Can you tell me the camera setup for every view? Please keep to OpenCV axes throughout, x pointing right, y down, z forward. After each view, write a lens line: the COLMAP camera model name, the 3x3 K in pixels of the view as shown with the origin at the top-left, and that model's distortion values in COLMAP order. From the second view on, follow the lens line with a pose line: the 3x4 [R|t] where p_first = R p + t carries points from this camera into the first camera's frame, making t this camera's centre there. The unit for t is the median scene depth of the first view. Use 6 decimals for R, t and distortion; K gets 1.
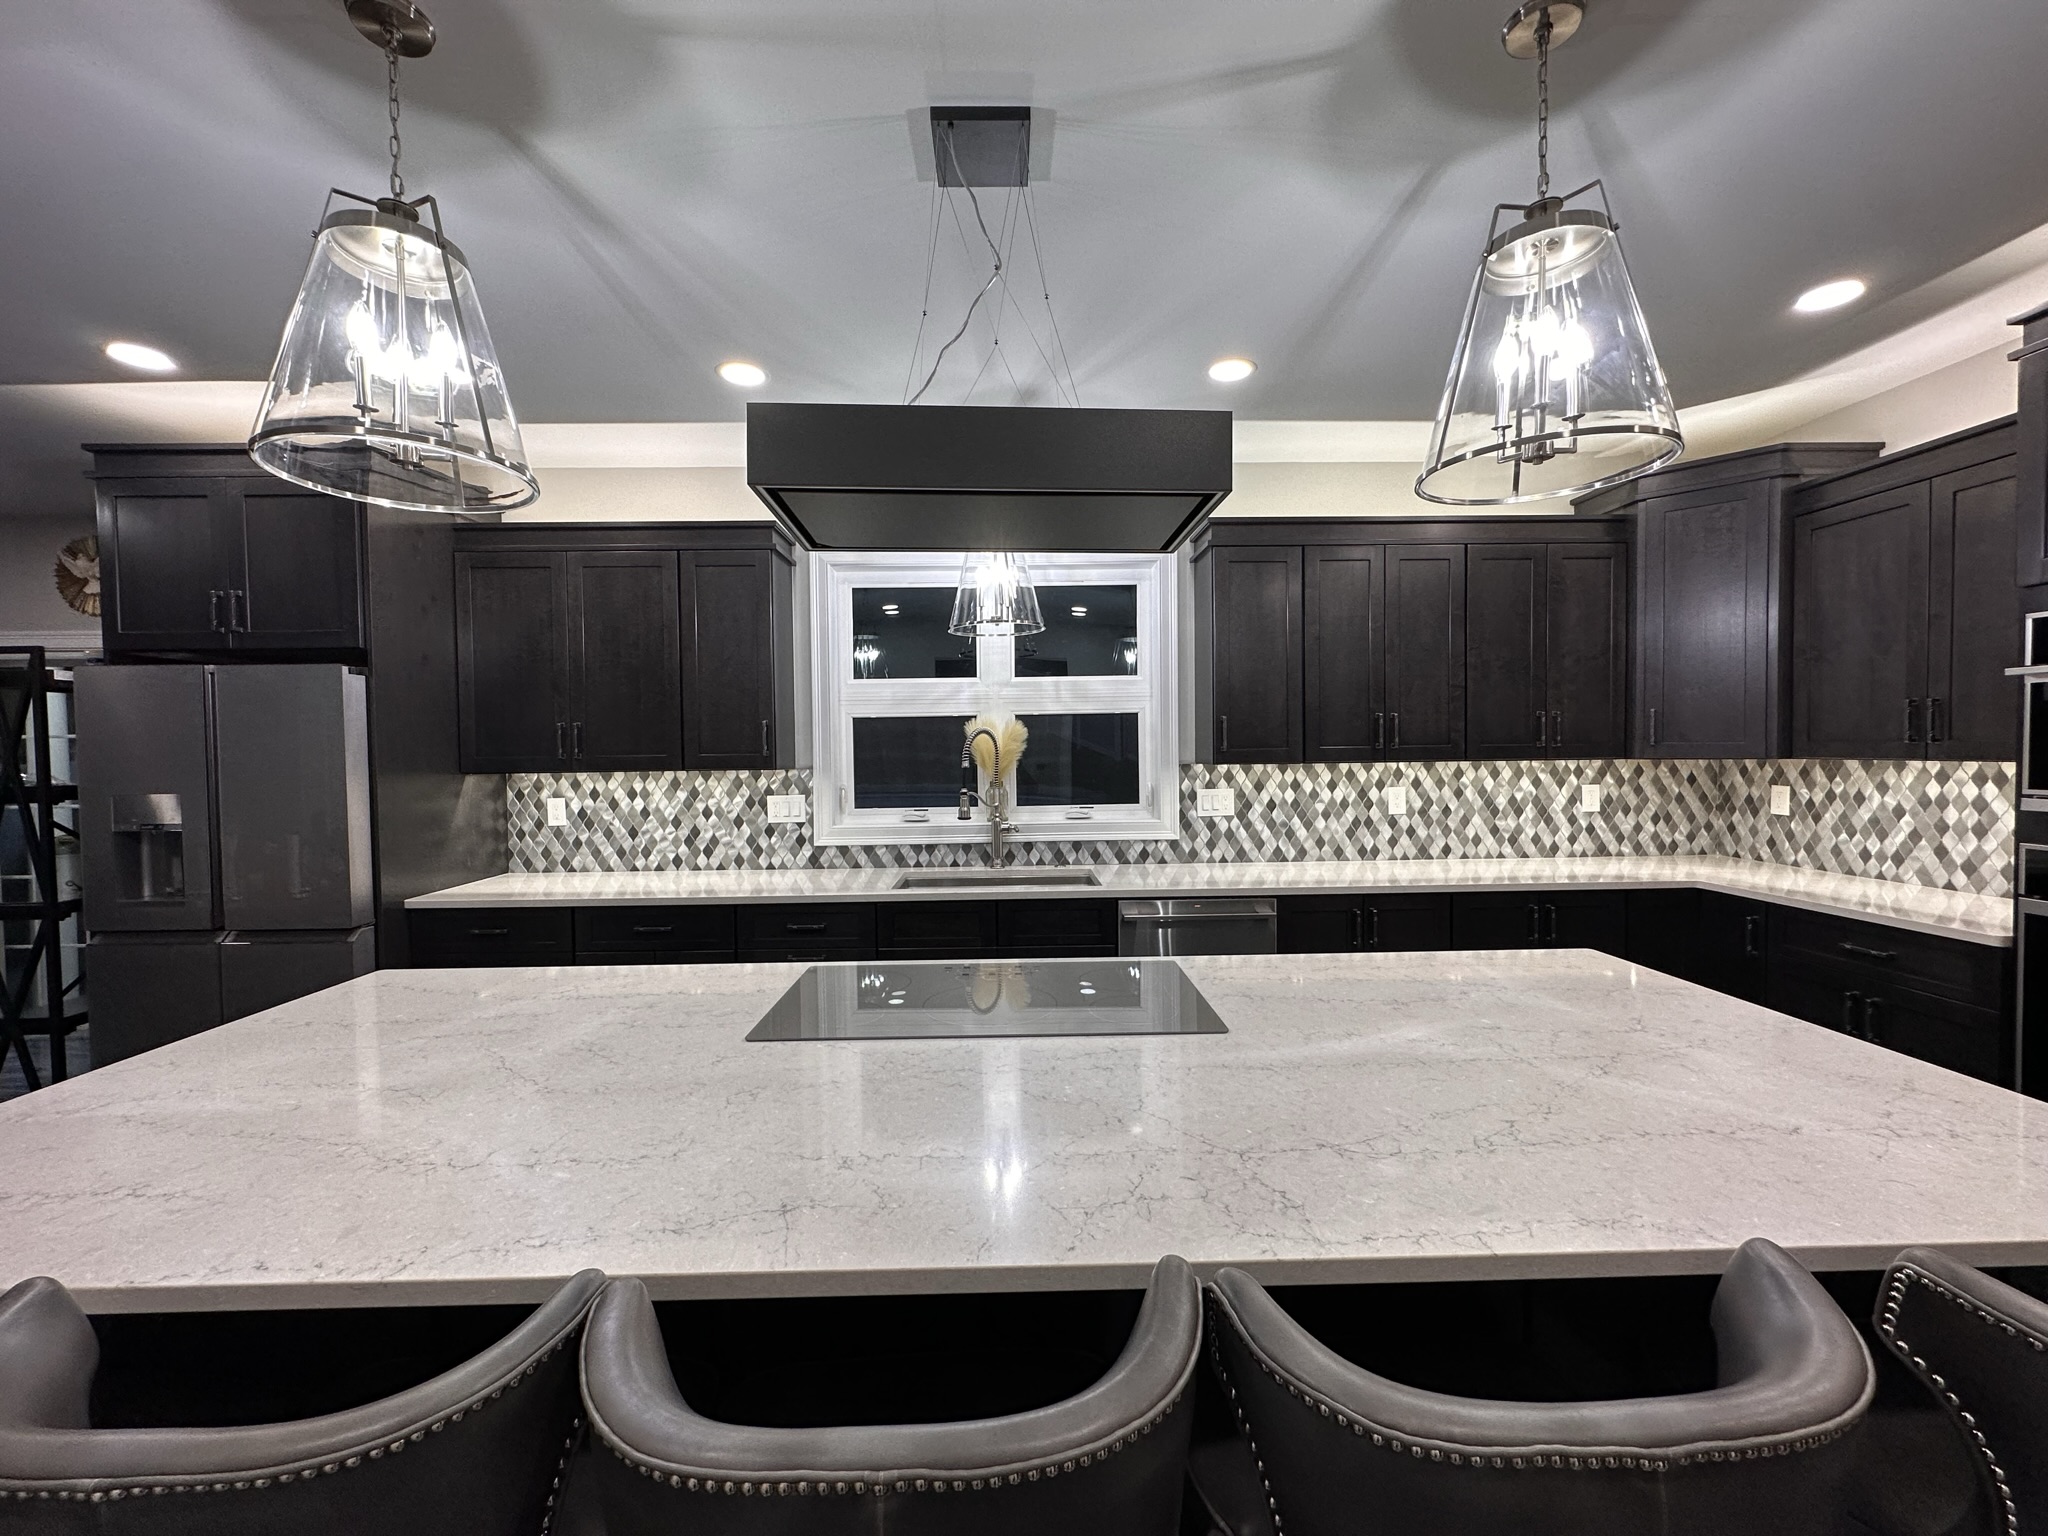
lens RADIAL K [[827.2, 0, 1020.3], [0, 827.2, 771.3], [0, 0, 1]] dist [-0.003831, -0.000524]
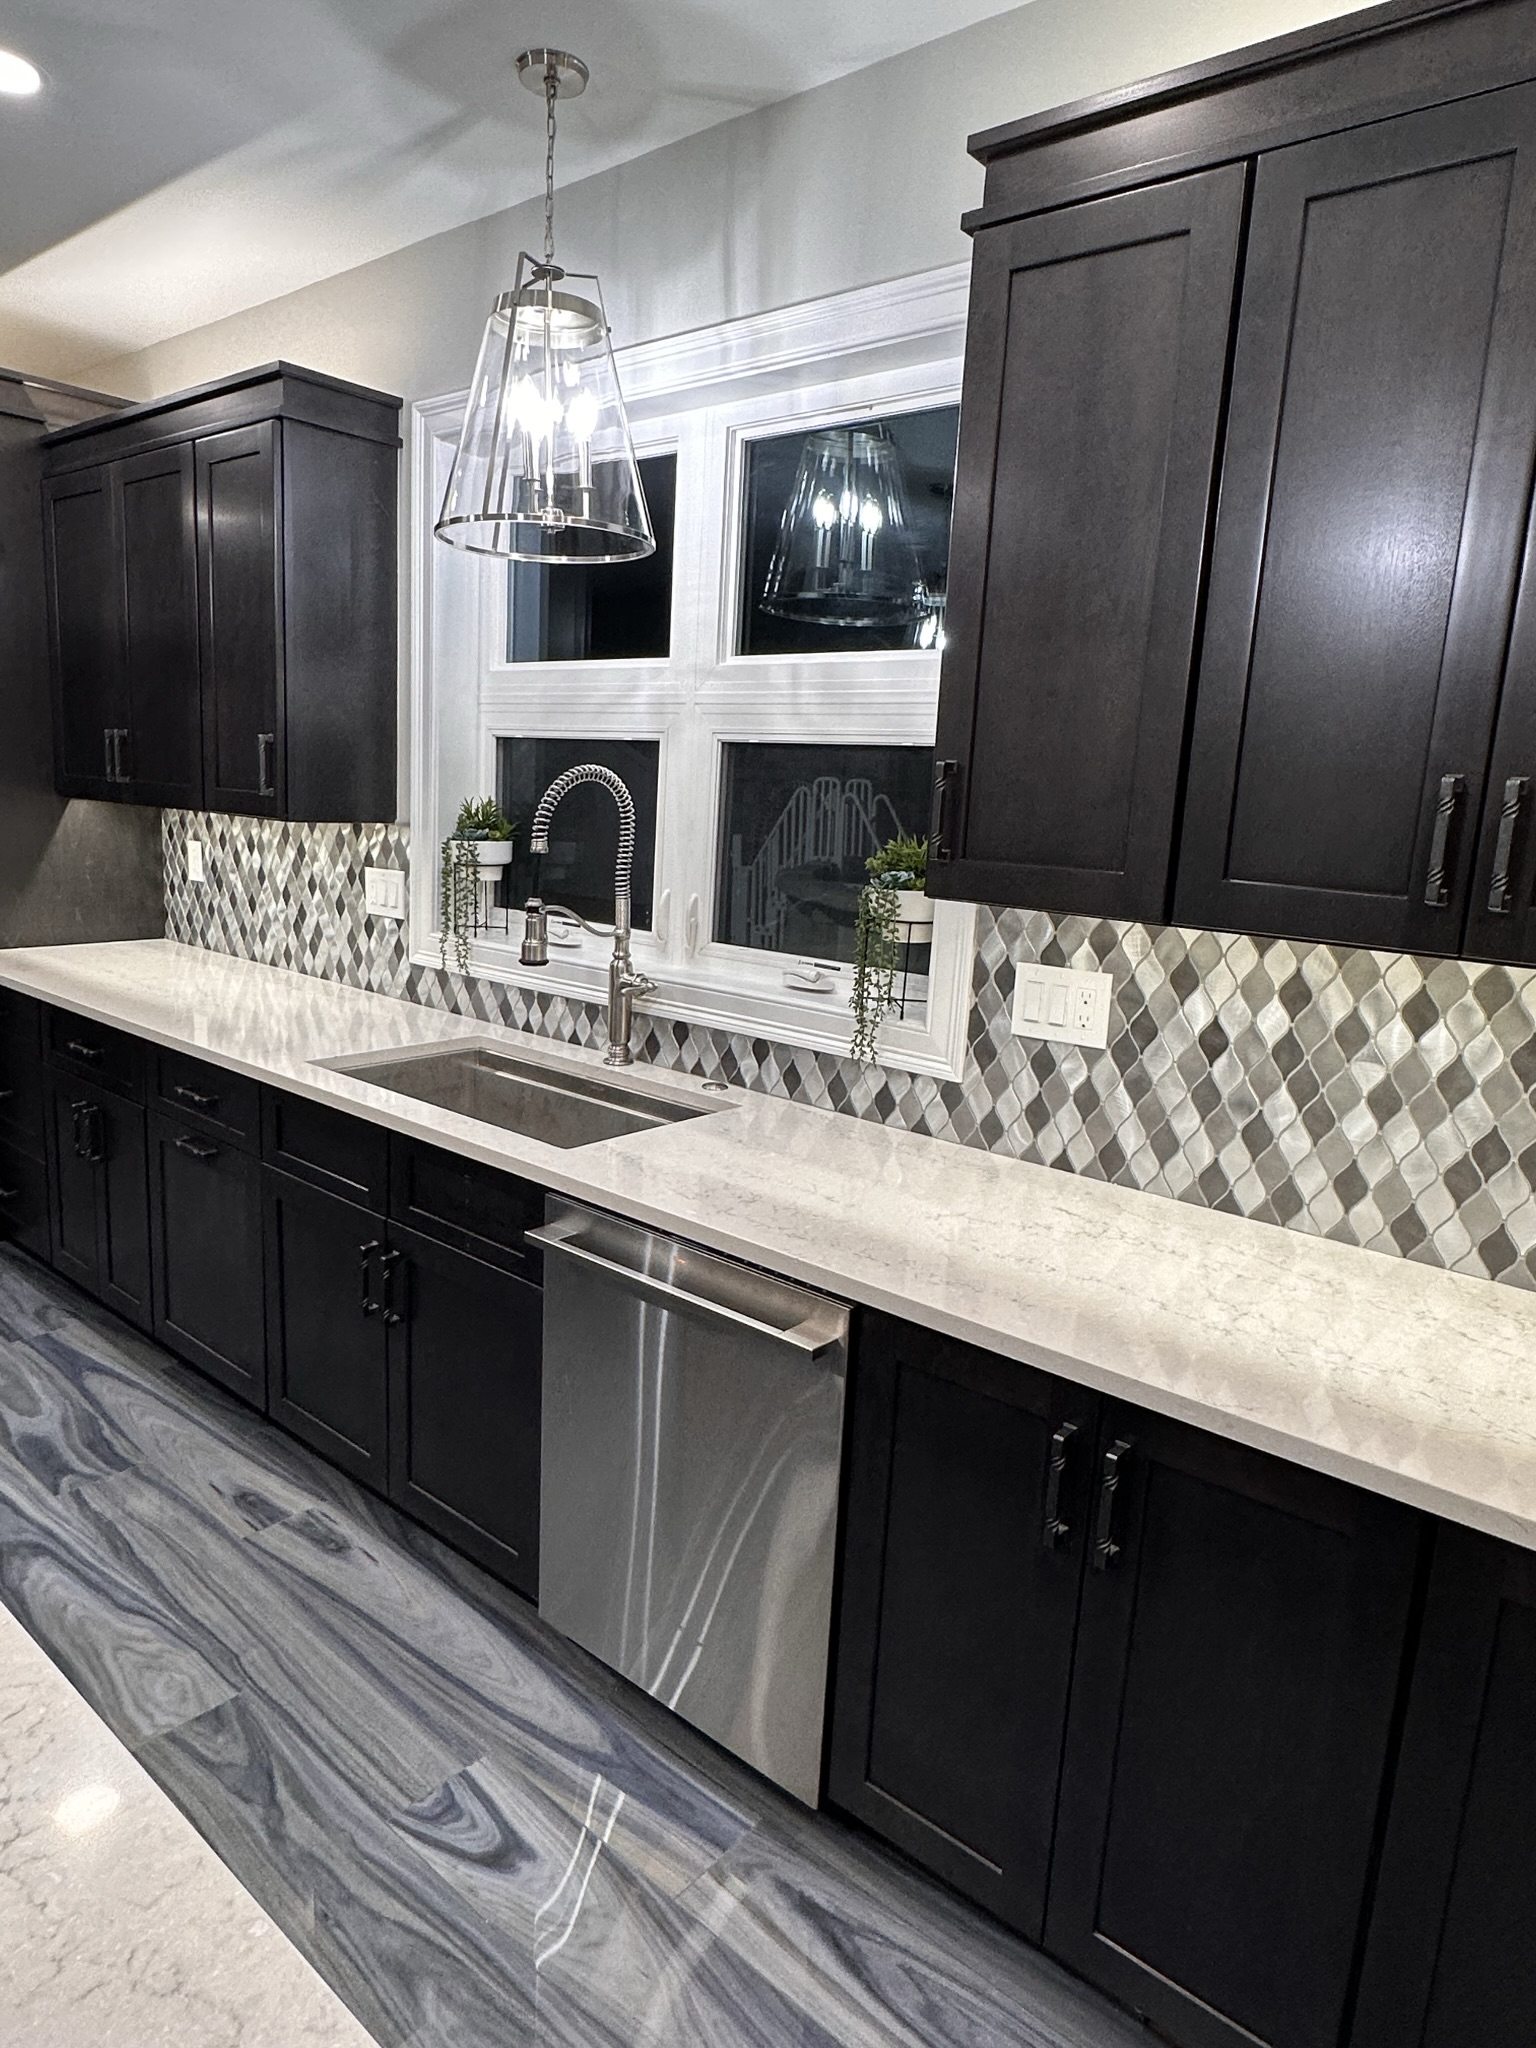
lens RADIAL K [[1268.5, 0, 755.8], [0, 1268.5, 1032.4], [0, 0, 1]] dist [-0.016347, -0.001227]
pose [[0.744483, 0.180855, -0.642679, 0.501943], [-0.082659, 0.980174, 0.180075, -0.040326], [0.662504, -0.080940, 0.744672, 0.500257]]
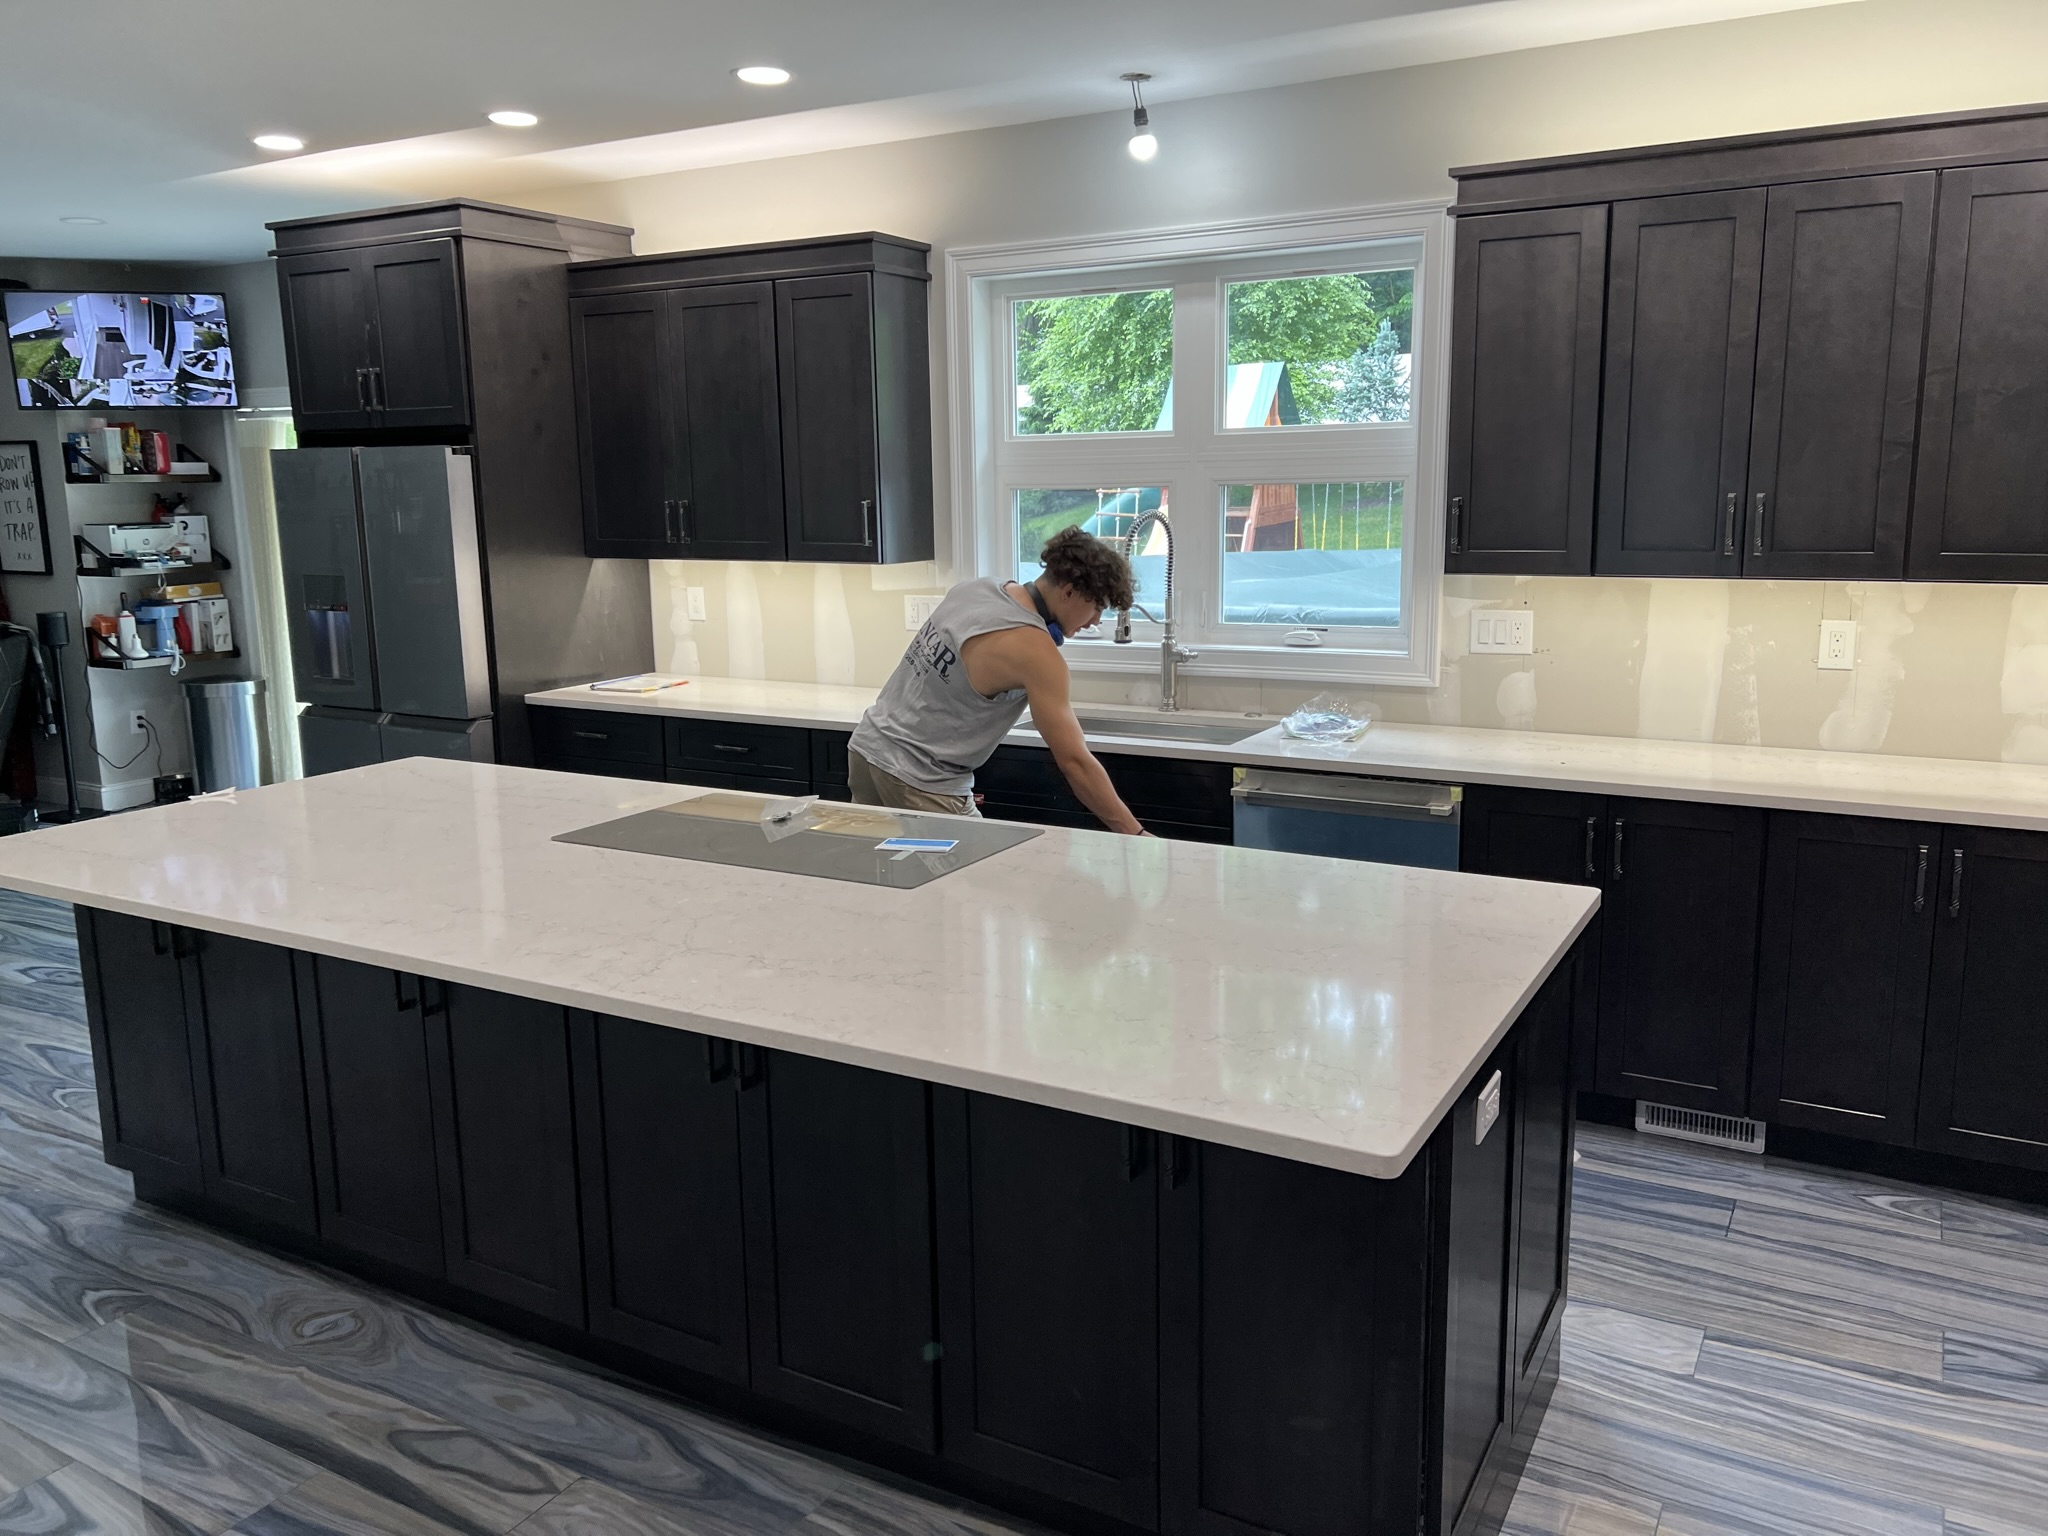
lens RADIAL K [[1541.5, 0, 1032.7], [0, 1541.5, 761.6], [0, 0, 1]] dist [-0.008054, -0.003932]
pose [[0.863743, 0.091867, -0.495488, 0.520350], [-0.013553, 0.987122, 0.159393, -0.046053], [0.503750, -0.130960, 0.853865, -0.174668]]
